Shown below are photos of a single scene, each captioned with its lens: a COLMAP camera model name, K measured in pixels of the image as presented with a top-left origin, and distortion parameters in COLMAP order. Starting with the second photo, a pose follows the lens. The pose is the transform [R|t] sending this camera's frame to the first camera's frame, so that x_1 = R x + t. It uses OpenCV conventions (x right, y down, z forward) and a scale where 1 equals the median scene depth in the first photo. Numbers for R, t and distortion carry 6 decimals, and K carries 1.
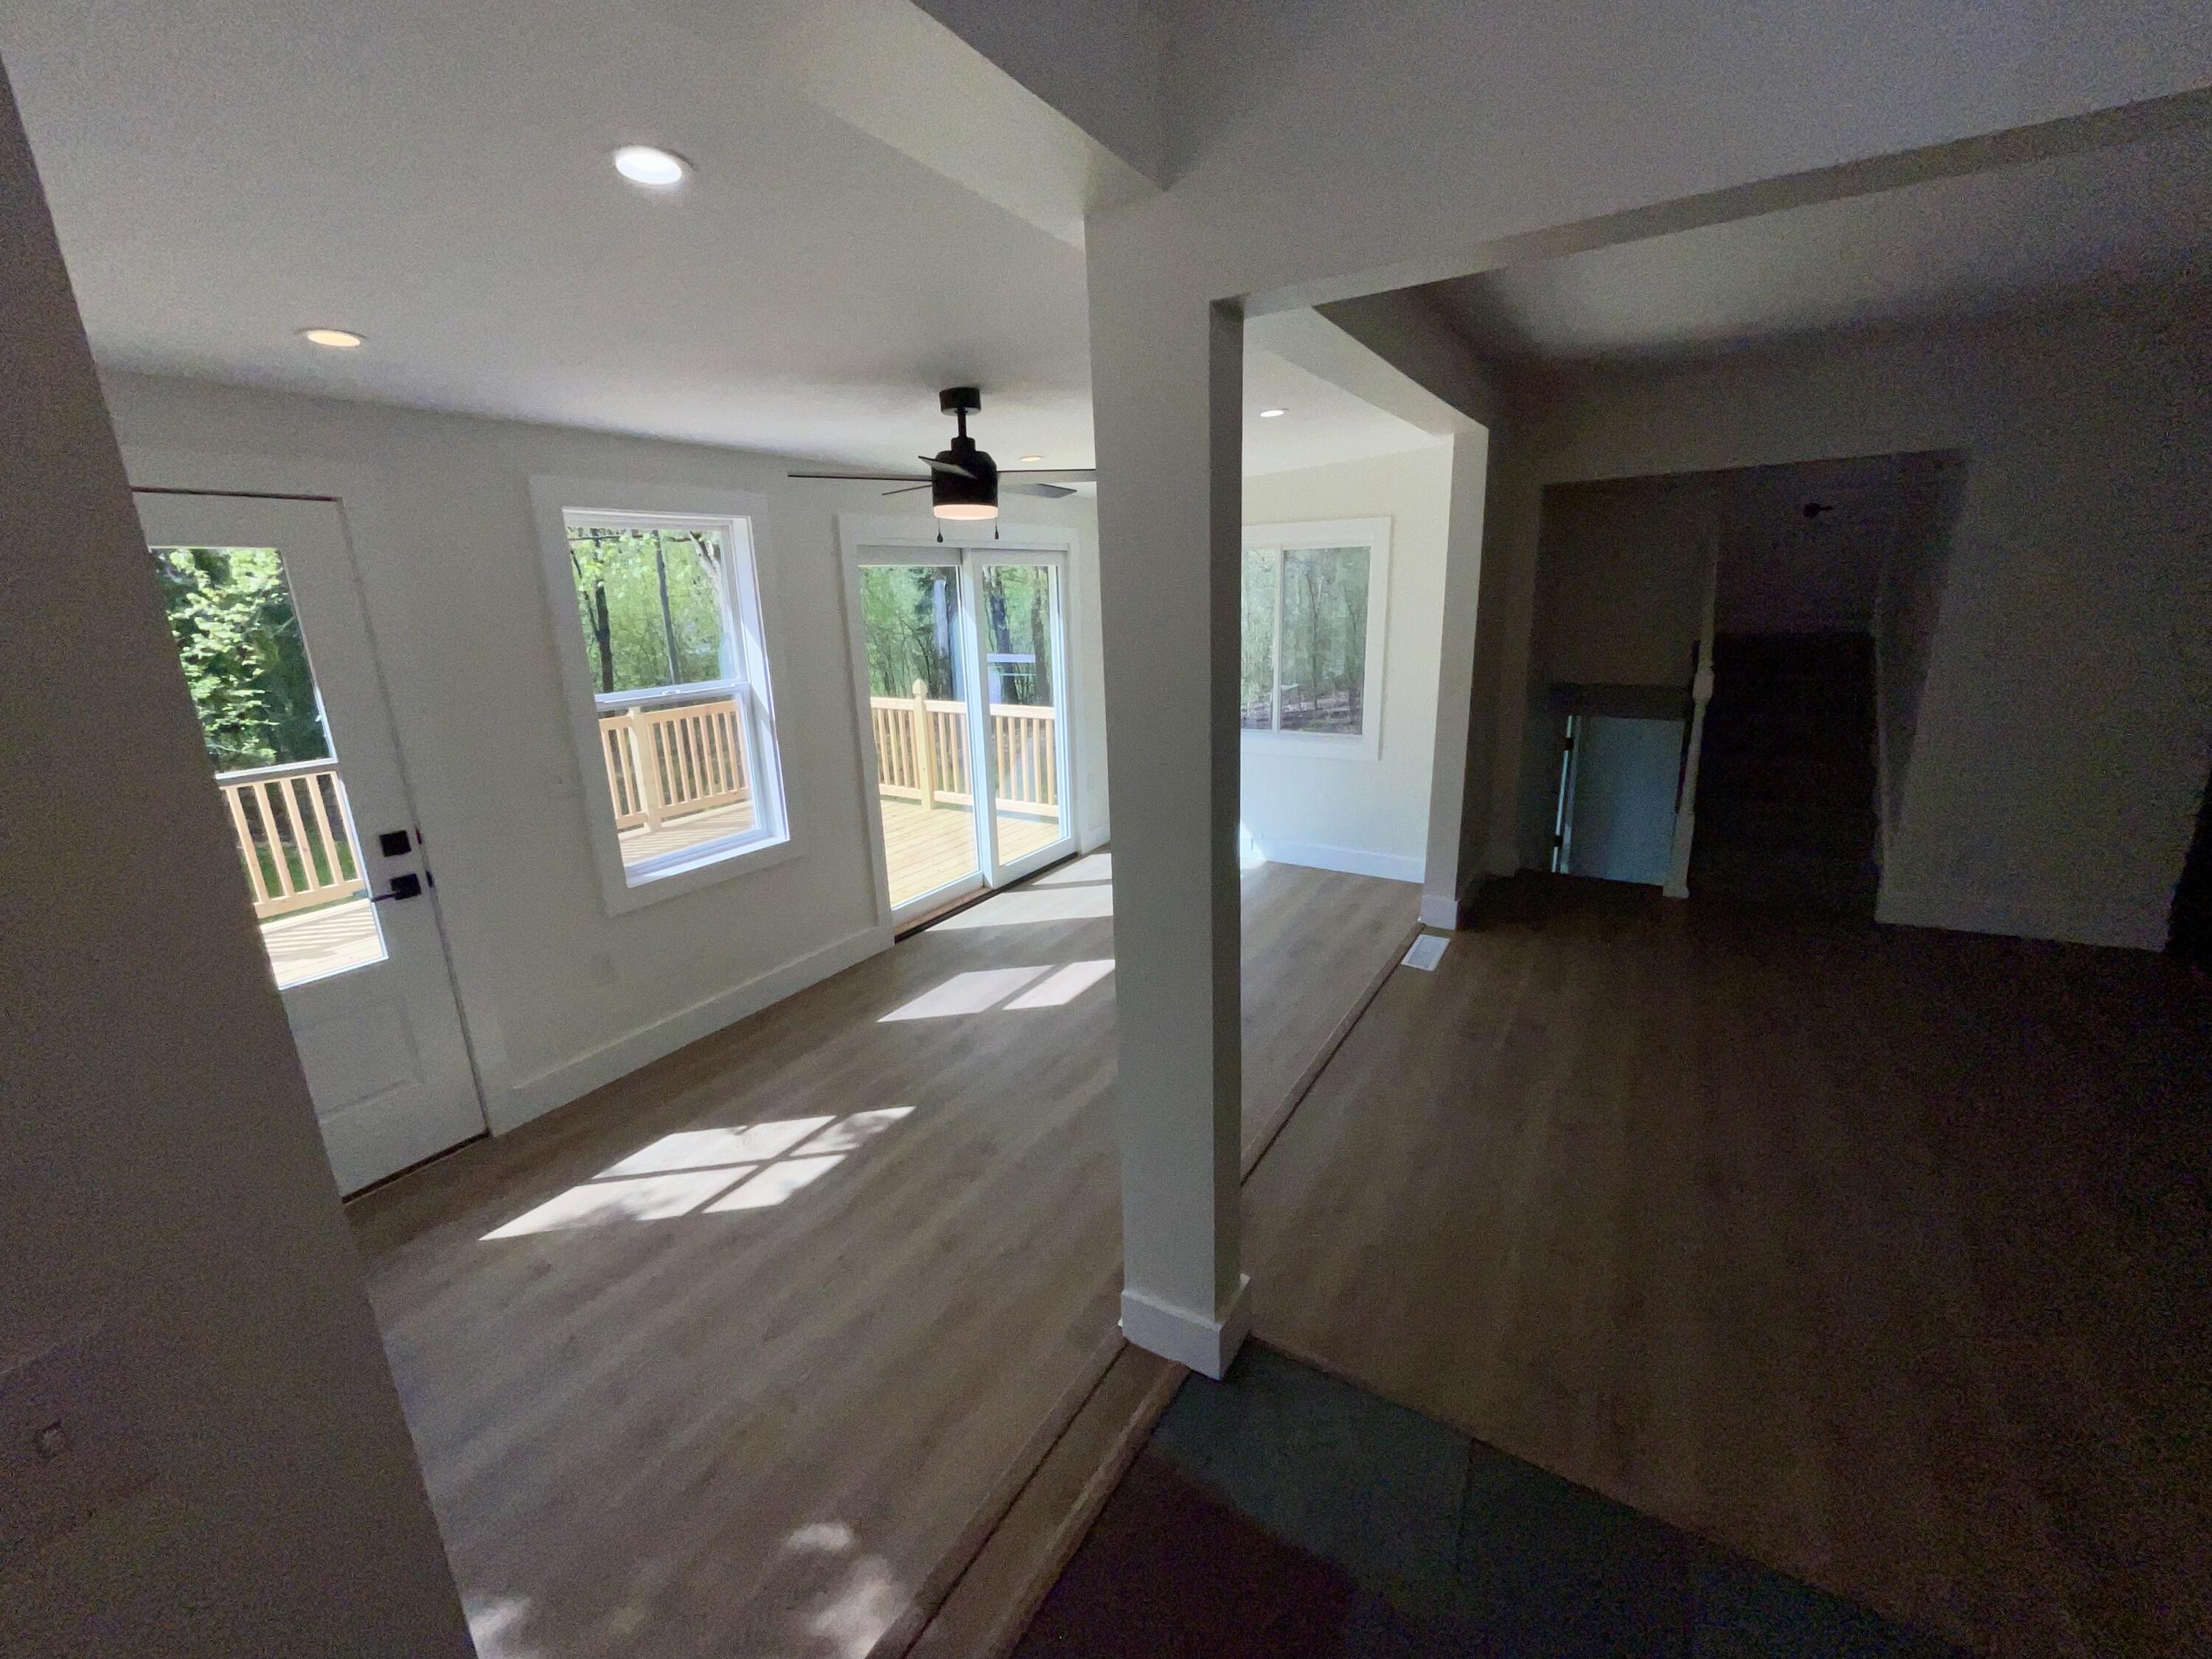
lens RADIAL K [[893.4, 0, 1106.0], [0, 893.4, 829.5], [0, 0, 1]] dist [0.001699, -0.001094]
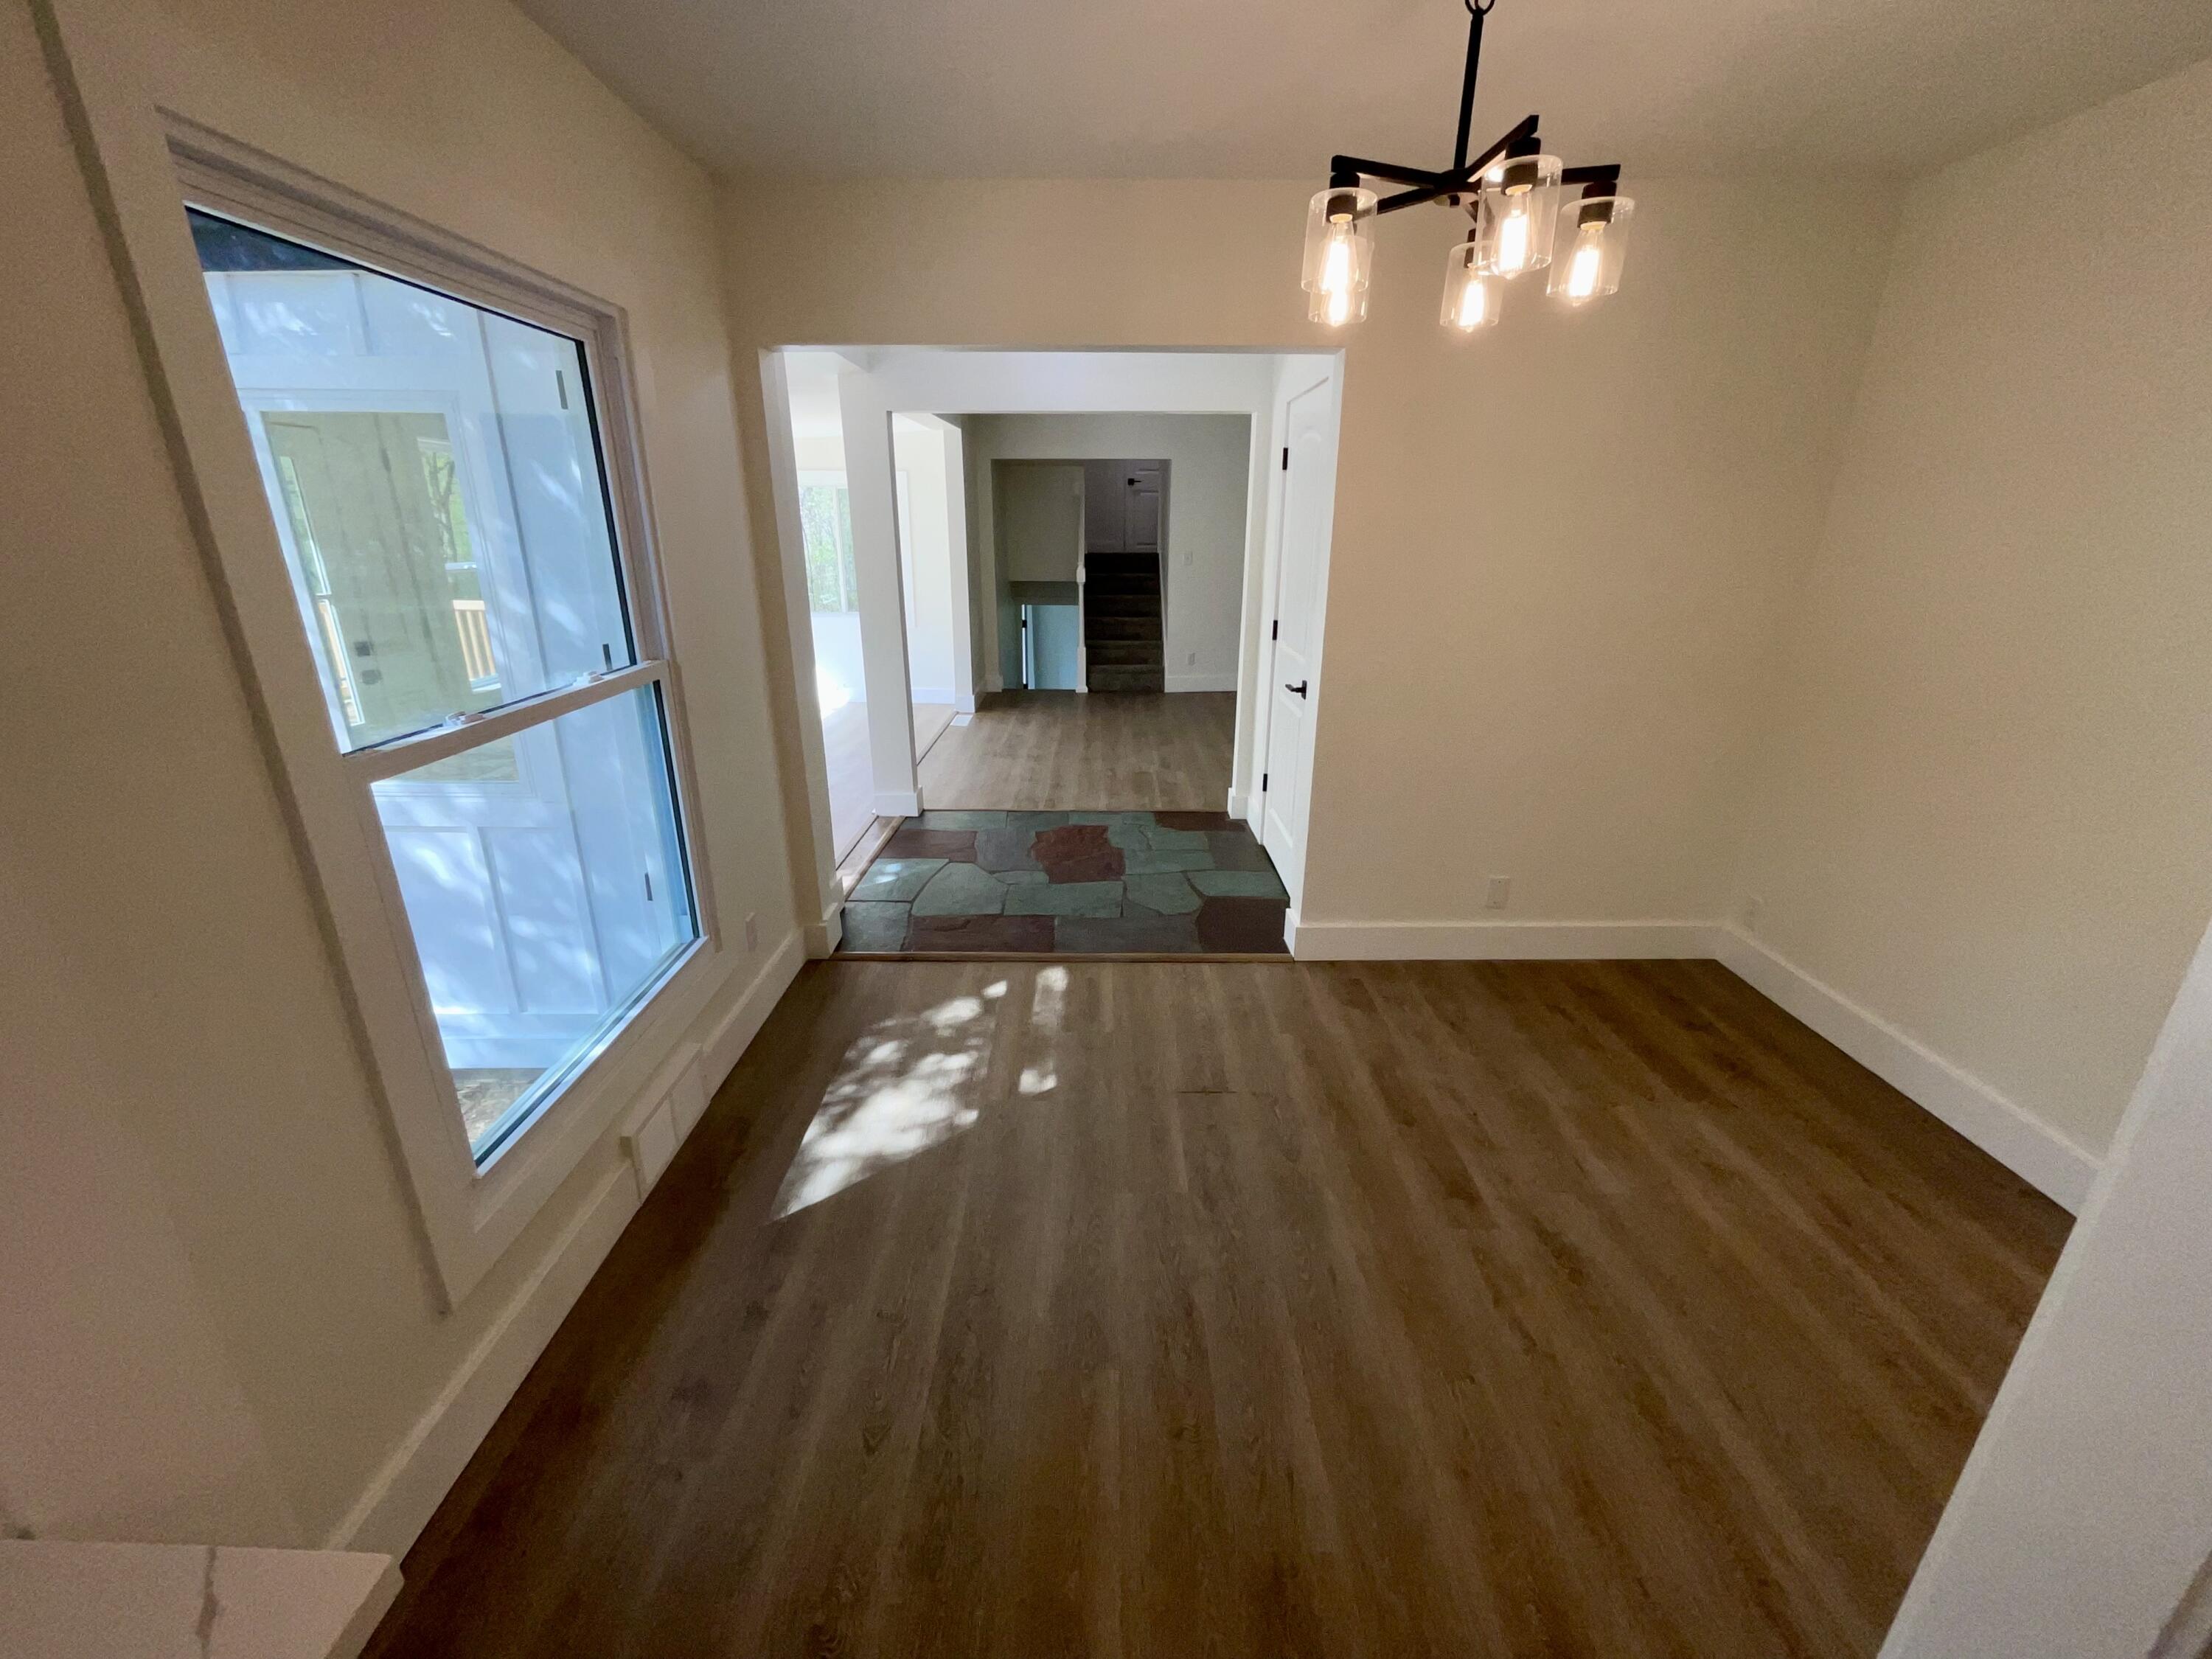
lens RADIAL K [[893.4, 0, 1106.0], [0, 893.4, 829.5], [0, 0, 1]] dist [0.001699, -0.001094]
pose [[0.849766, -0.134882, 0.509612, -0.312618], [0.099862, 0.990396, 0.095618, 0.189847], [-0.517615, -0.030362, 0.855075, -0.638903]]
